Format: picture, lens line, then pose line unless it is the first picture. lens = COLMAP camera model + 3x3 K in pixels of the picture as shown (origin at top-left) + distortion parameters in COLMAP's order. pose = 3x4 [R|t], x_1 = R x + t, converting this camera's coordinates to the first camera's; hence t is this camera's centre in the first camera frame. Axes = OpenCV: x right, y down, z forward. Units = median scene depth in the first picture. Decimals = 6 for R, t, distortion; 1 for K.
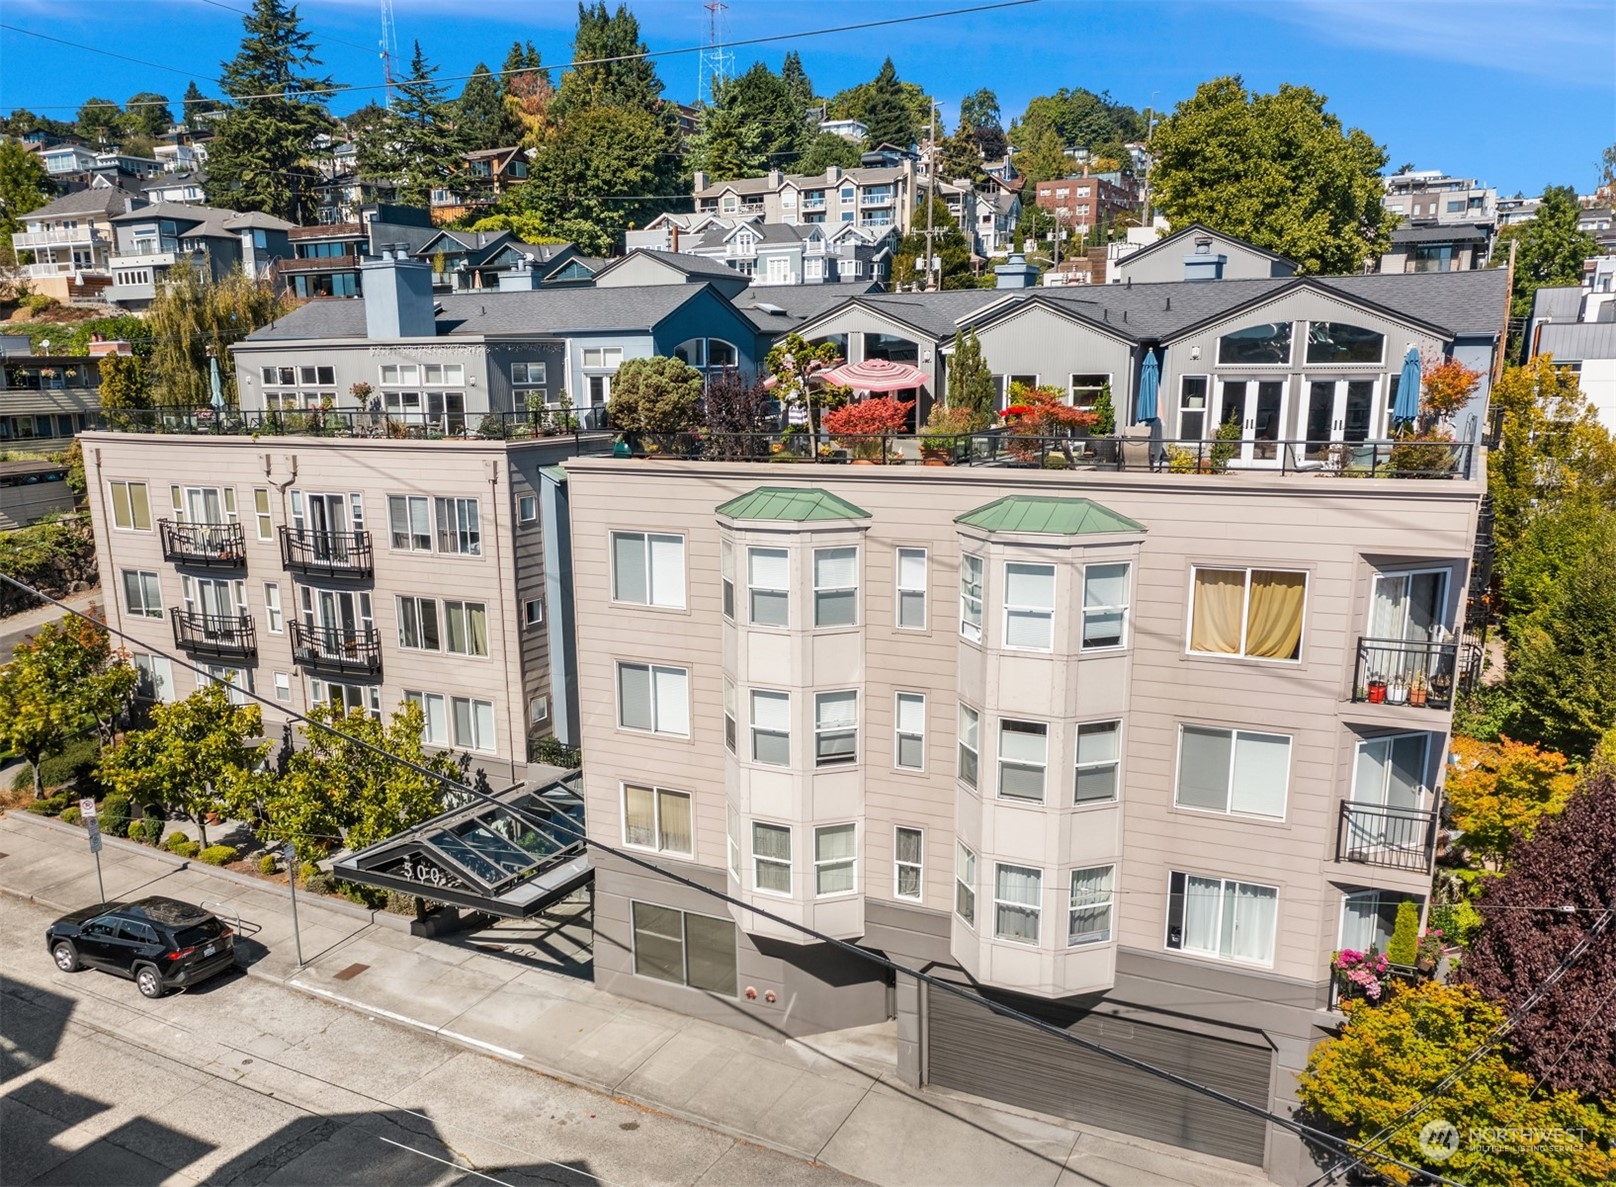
lens RADIAL K [[1286.9, 0, 772.1], [0, 1286.9, 675.5], [0, 0, 1]] dist [-0.001430, 0.000072]
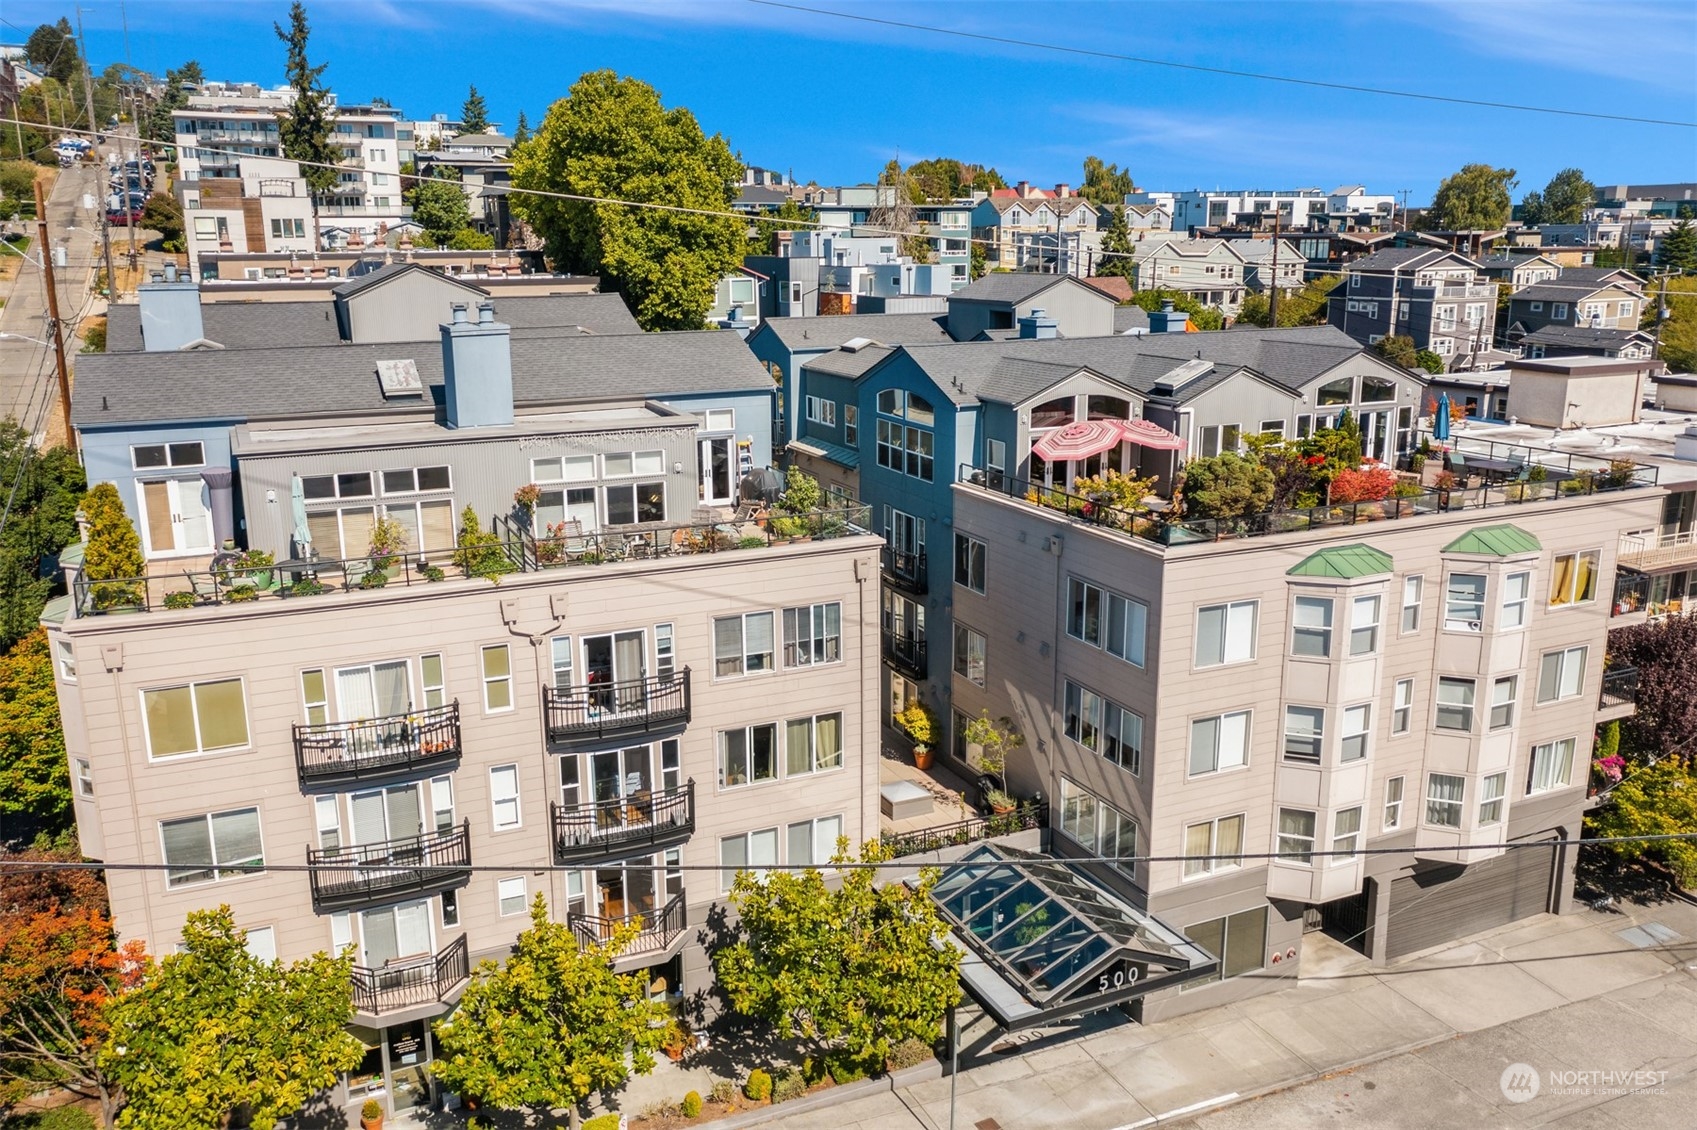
lens RADIAL K [[1337.1, 0, 848.5], [0, 1337.1, 565.0], [0, 0, 1]] dist [0.001389, 0.002877]
pose [[0.614182, -0.178883, 0.768623, -0.900907], [0.190756, 0.978741, 0.075357, -0.220822], [-0.765763, 0.100337, 0.635248, 0.371000]]
